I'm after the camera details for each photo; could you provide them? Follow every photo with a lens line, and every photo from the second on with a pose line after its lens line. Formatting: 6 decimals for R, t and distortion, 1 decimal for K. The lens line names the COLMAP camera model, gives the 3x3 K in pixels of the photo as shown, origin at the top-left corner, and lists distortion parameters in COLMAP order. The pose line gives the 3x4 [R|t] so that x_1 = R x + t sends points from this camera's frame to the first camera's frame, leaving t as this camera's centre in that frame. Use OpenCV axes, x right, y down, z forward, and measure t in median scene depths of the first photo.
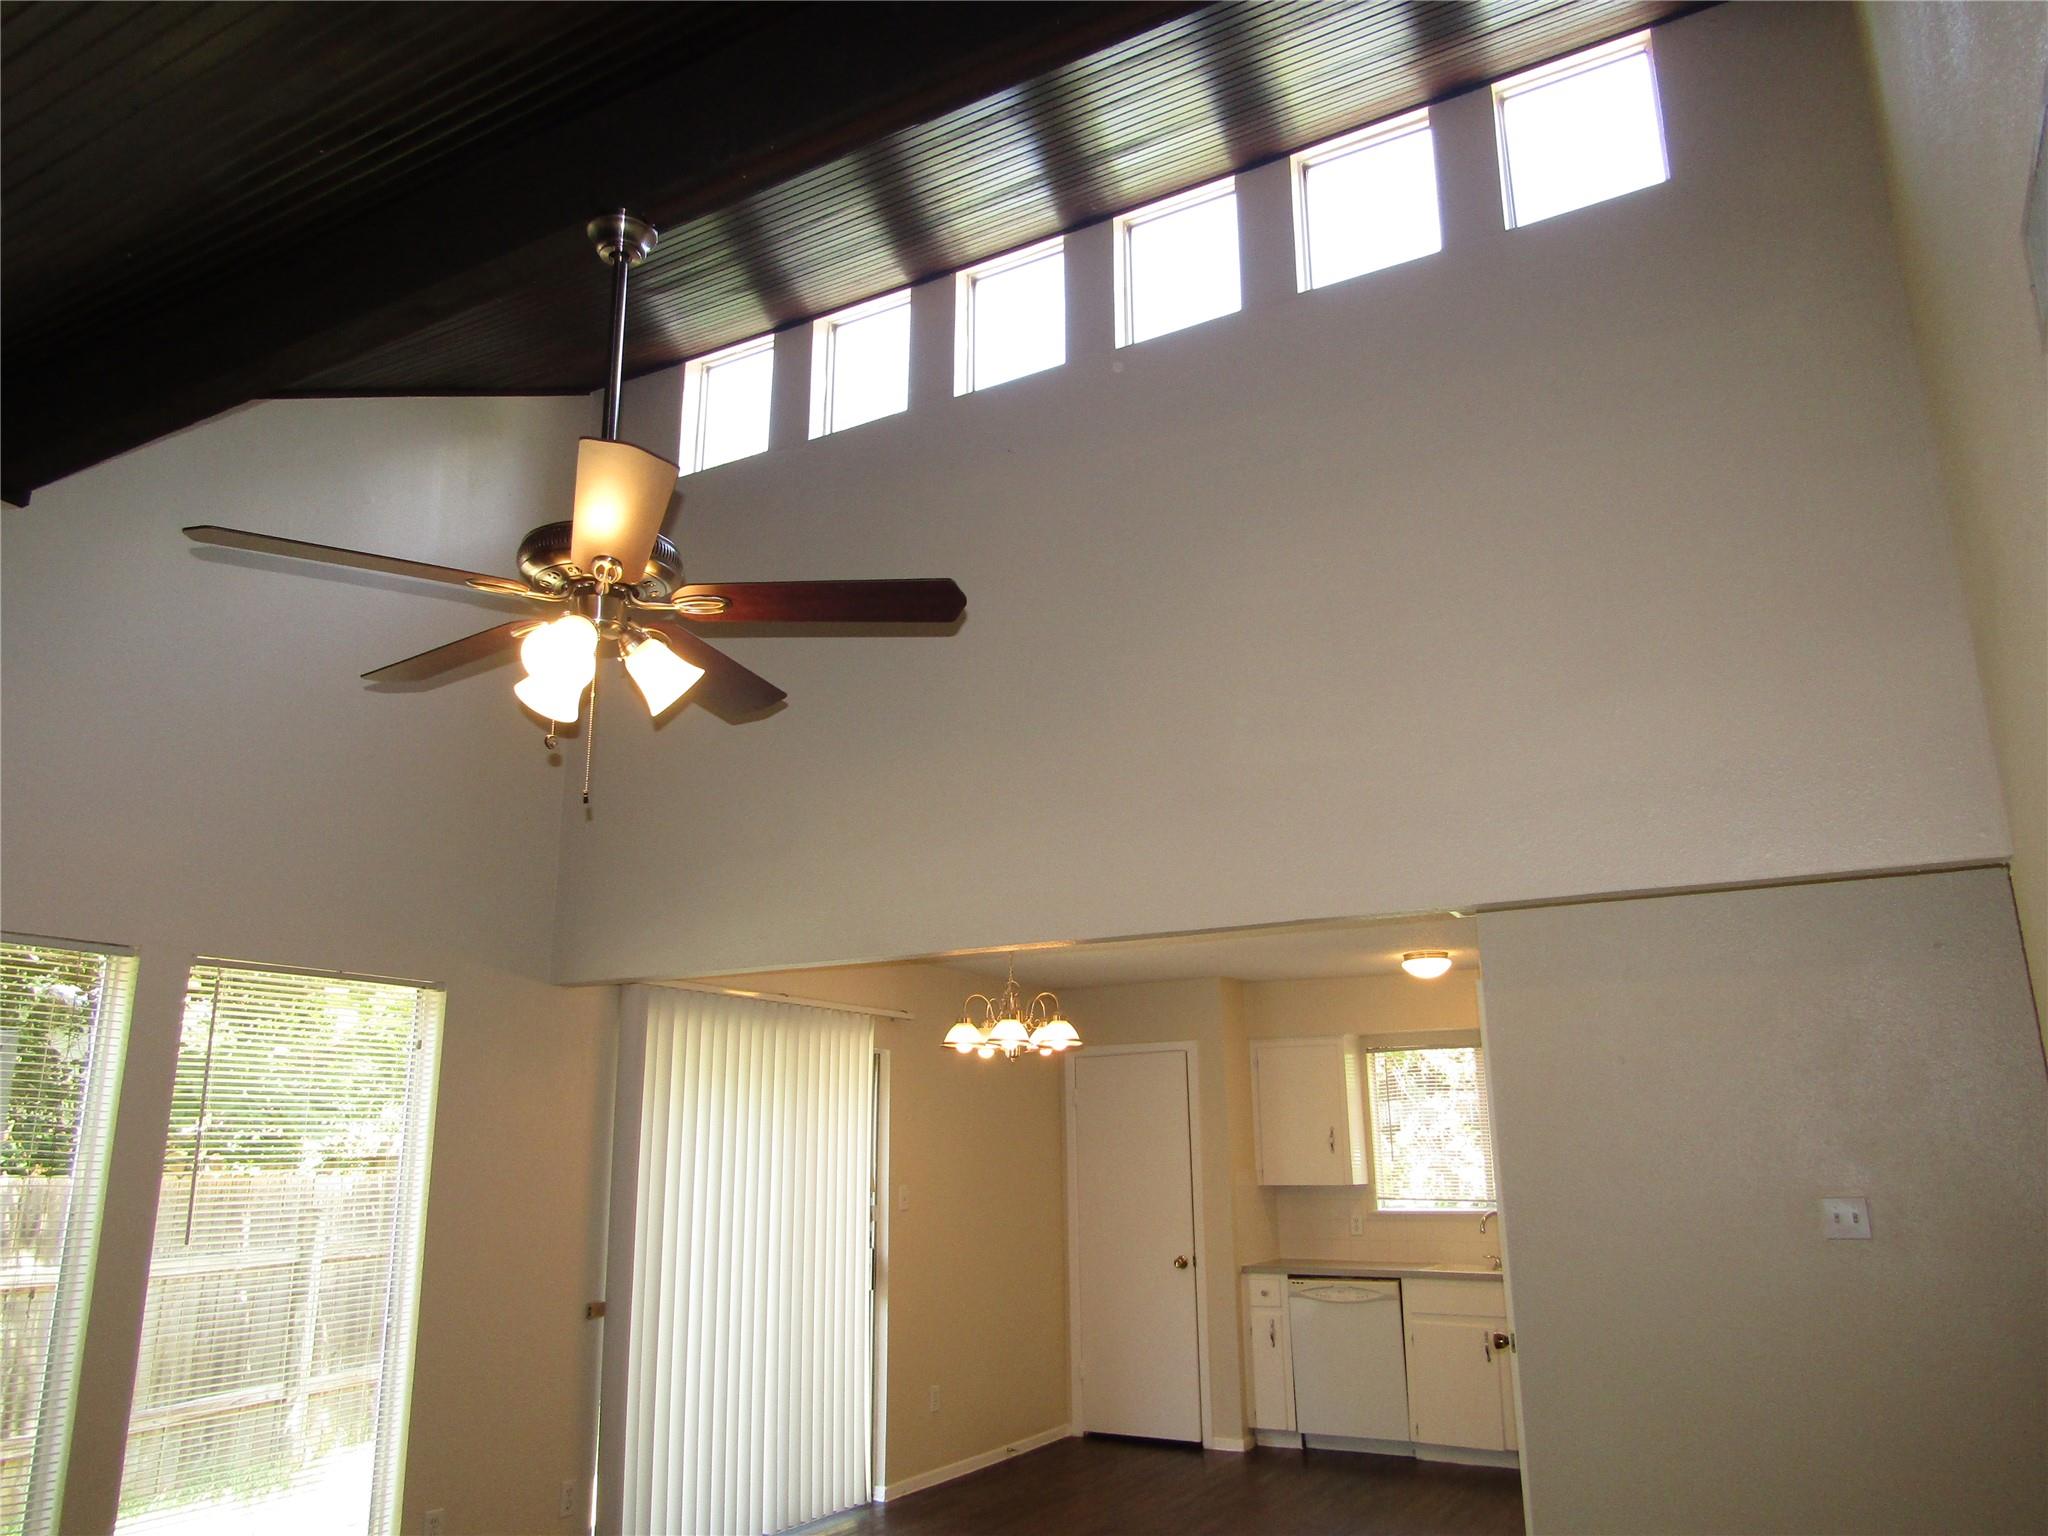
lens RADIAL K [[1481.7, 0, 1029.9], [0, 1481.7, 769.8], [0, 0, 1]] dist [0.006325, -0.009963]
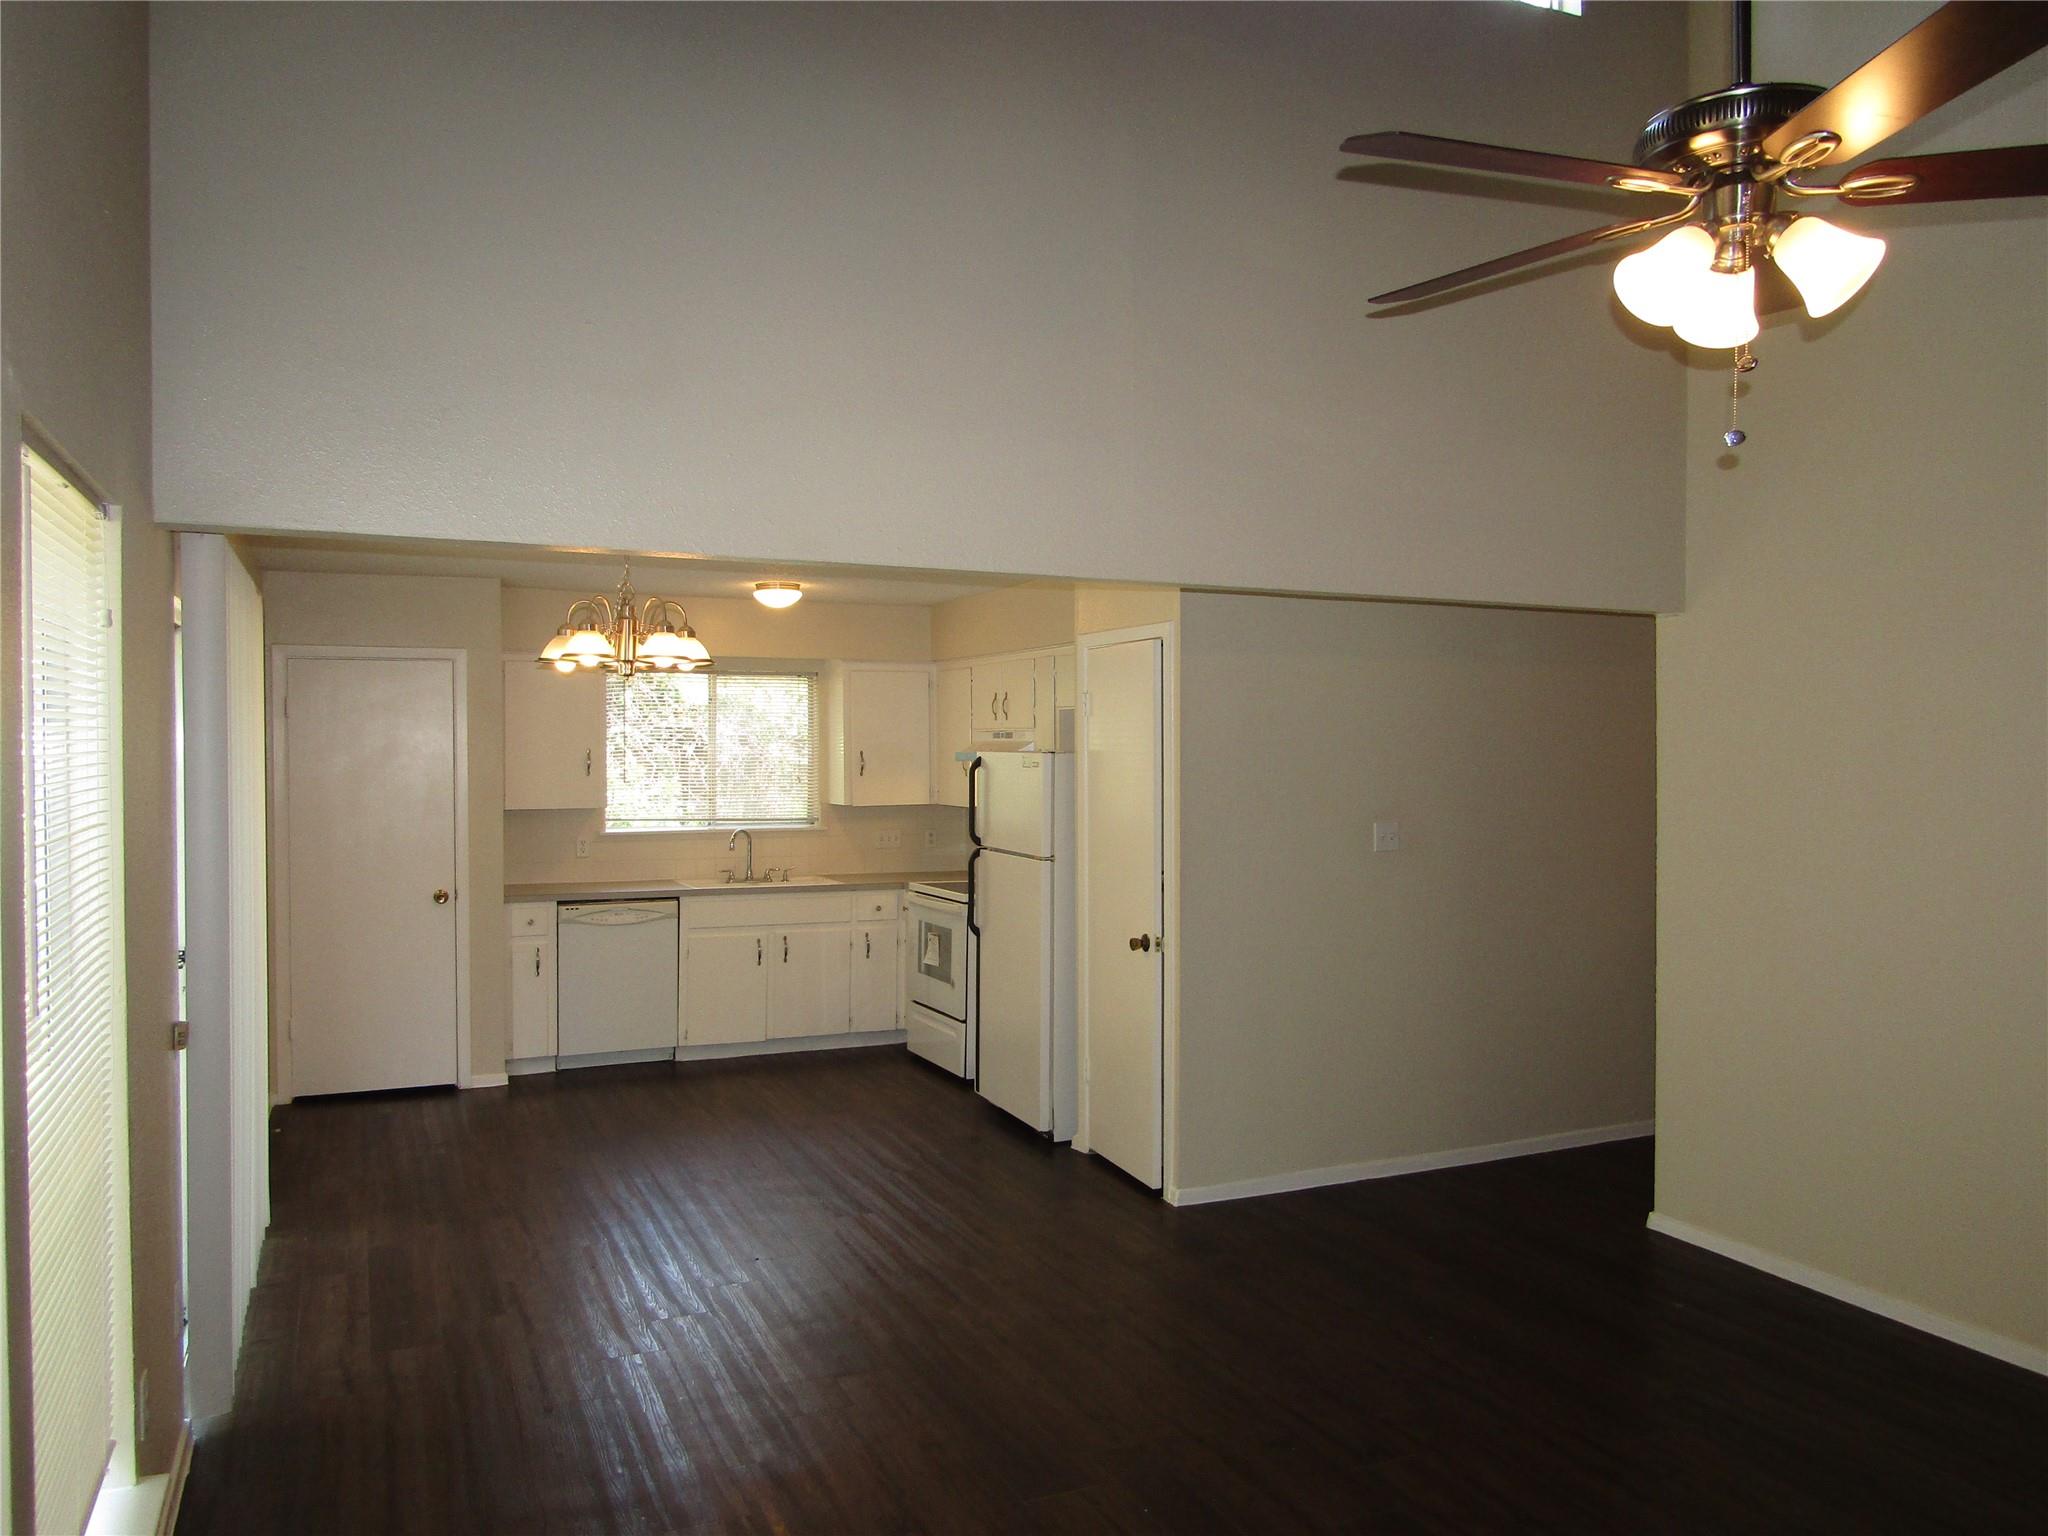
lens RADIAL K [[1481.7, 0, 1011.2], [0, 1481.7, 772.5], [0, 0, 1]] dist [0.006325, -0.009963]
pose [[0.598168, -0.004627, 0.801358, -0.441177], [-0.209658, 0.964250, 0.162066, 0.053722], [-0.773459, -0.264954, 0.575813, 0.281991]]
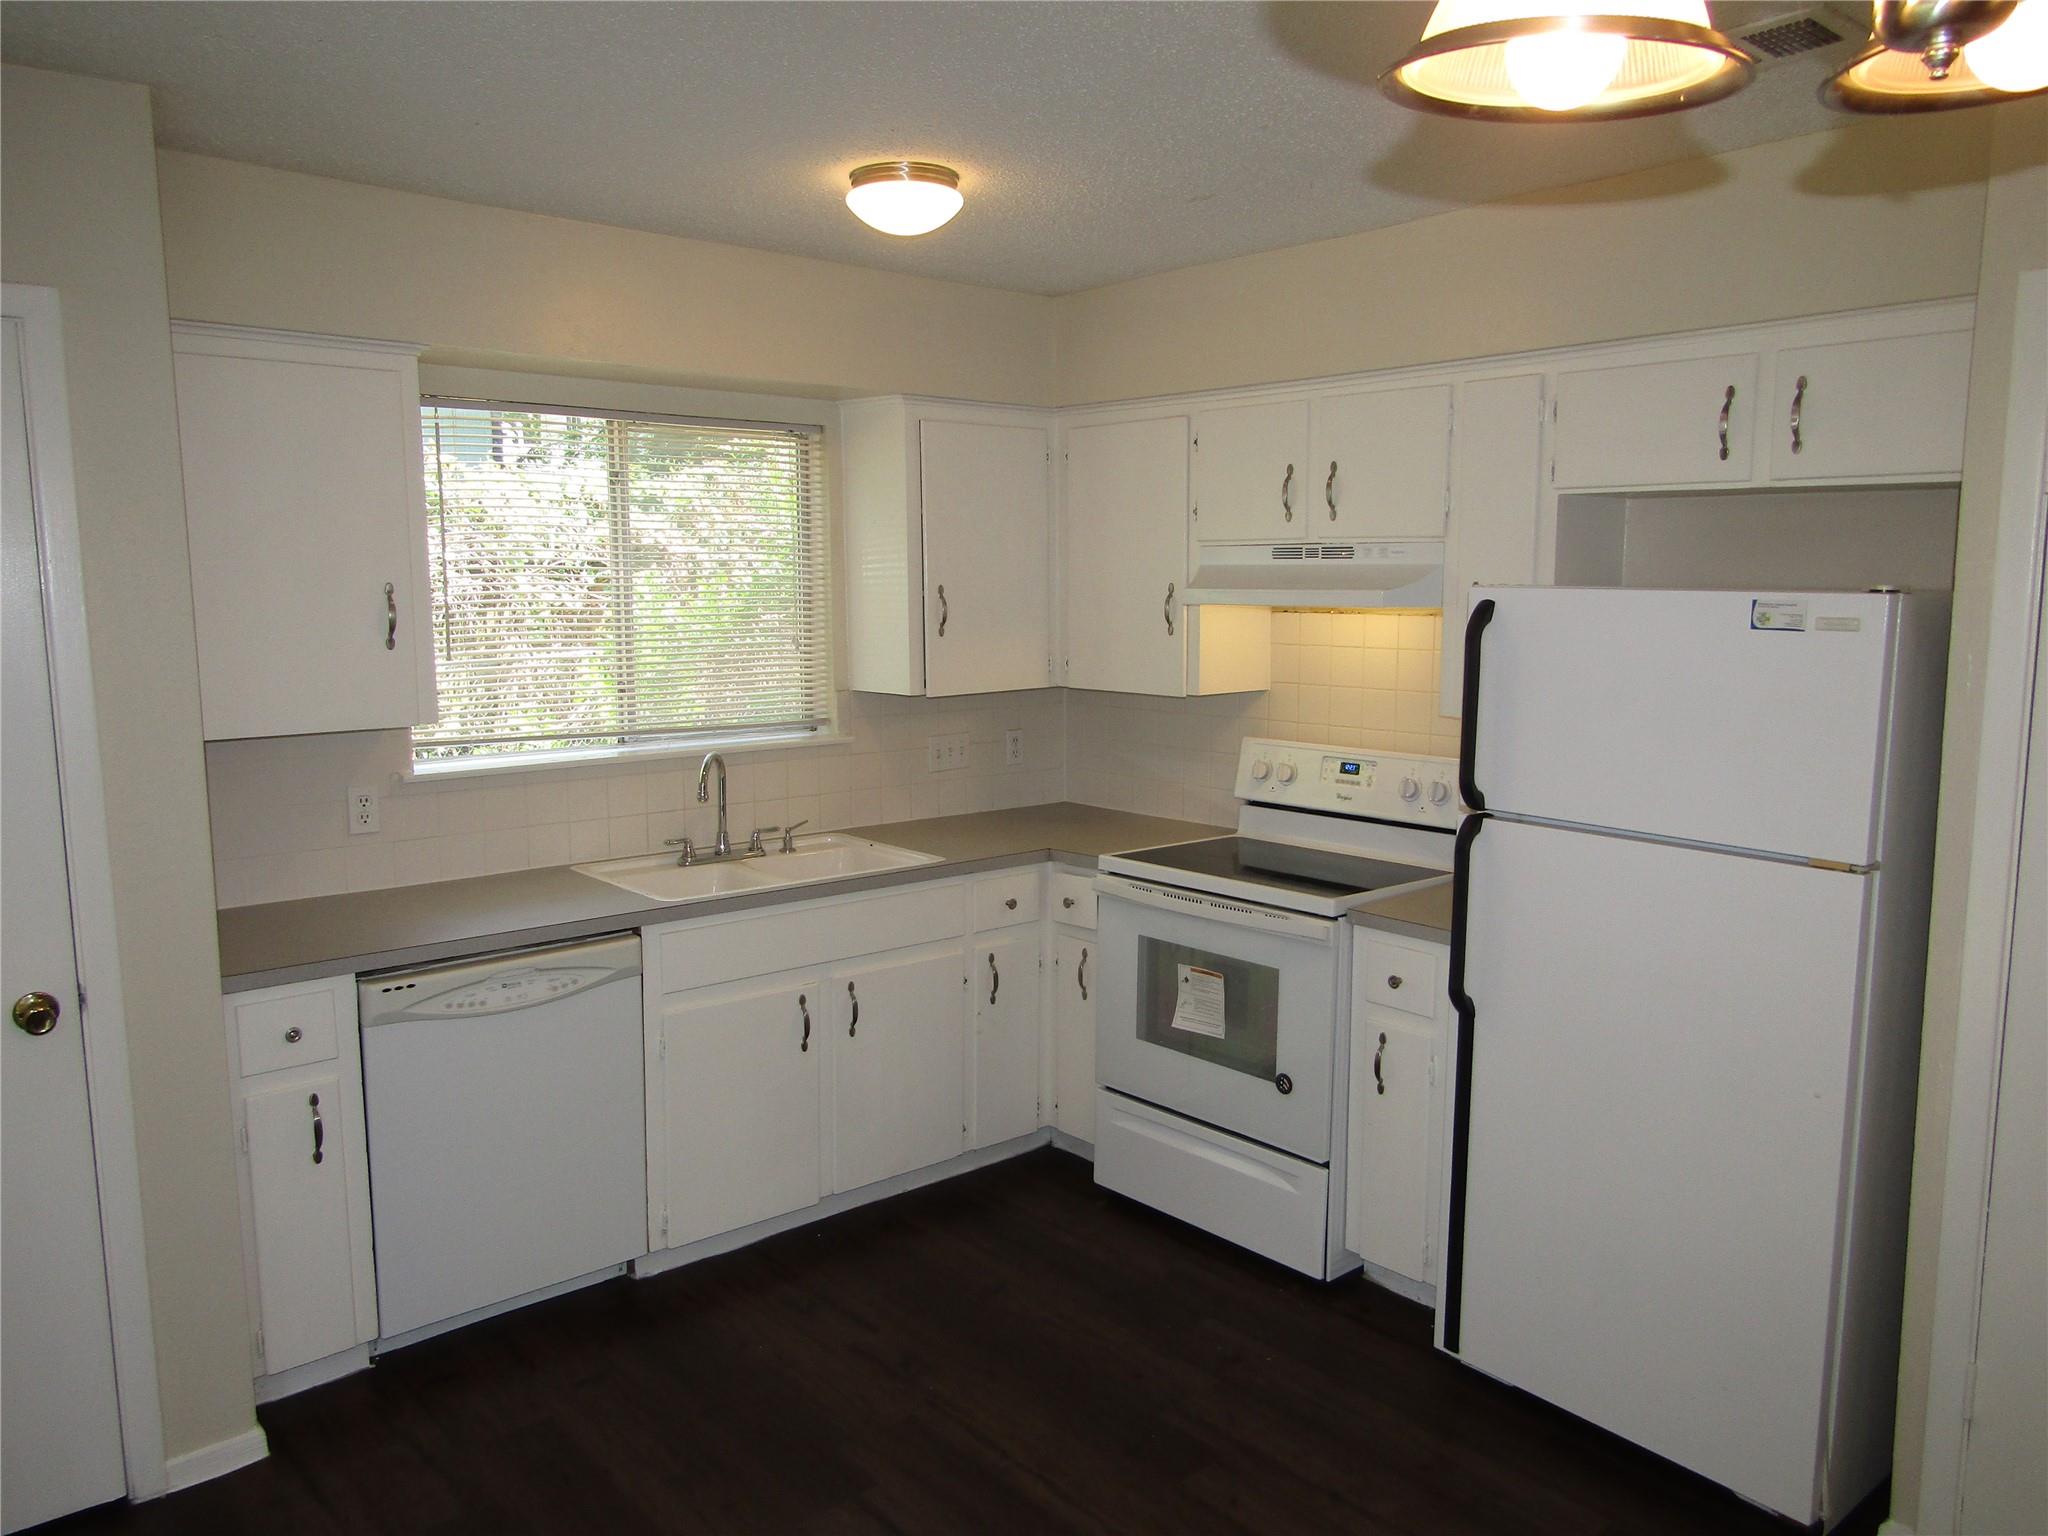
lens RADIAL K [[1481.7, 0, 1019.1], [0, 1481.7, 770.8], [0, 0, 1]] dist [0.006325, -0.009963]
pose [[0.349099, -0.114502, 0.930064, -0.118635], [-0.238962, 0.948817, 0.206504, 0.190938], [-0.906106, -0.294340, 0.303869, 0.816633]]
